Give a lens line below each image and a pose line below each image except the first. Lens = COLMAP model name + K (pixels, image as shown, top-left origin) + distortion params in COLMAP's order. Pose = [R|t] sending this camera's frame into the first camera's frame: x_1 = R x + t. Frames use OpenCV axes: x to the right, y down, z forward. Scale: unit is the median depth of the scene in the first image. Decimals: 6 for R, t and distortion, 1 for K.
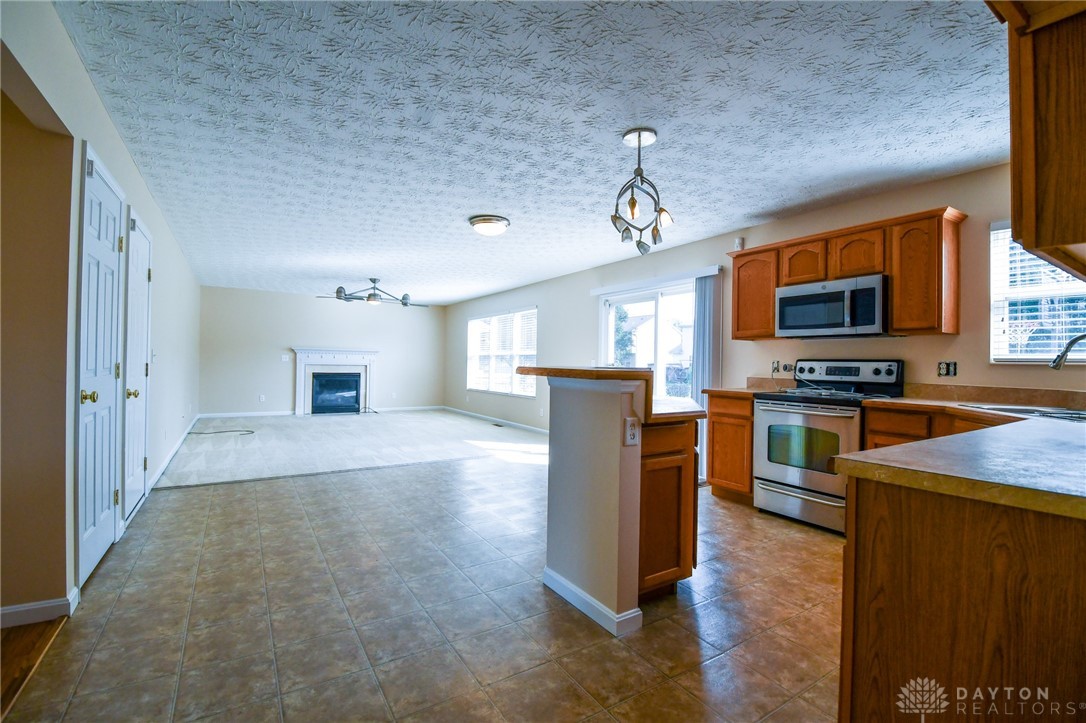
lens RADIAL K [[469.0, 0, 542.6], [0, 469.0, 351.6], [0, 0, 1]] dist [-0.003930, -0.001903]
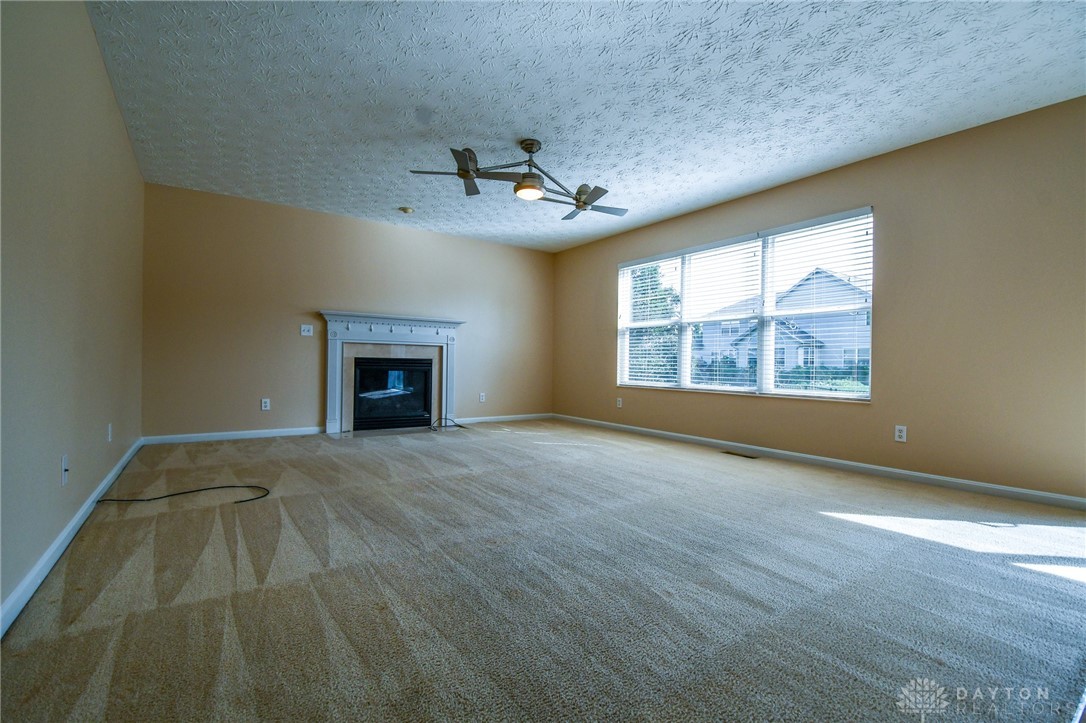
lens RADIAL K [[469.0, 0, 537.5], [0, 469.0, 359.5], [0, 0, 1]] dist [-0.003930, -0.001903]
pose [[0.999327, -0.002656, 0.036585, -0.295900], [0.001909, 0.999789, 0.020446, 0.036631], [-0.036632, -0.020363, 0.999121, 0.437313]]
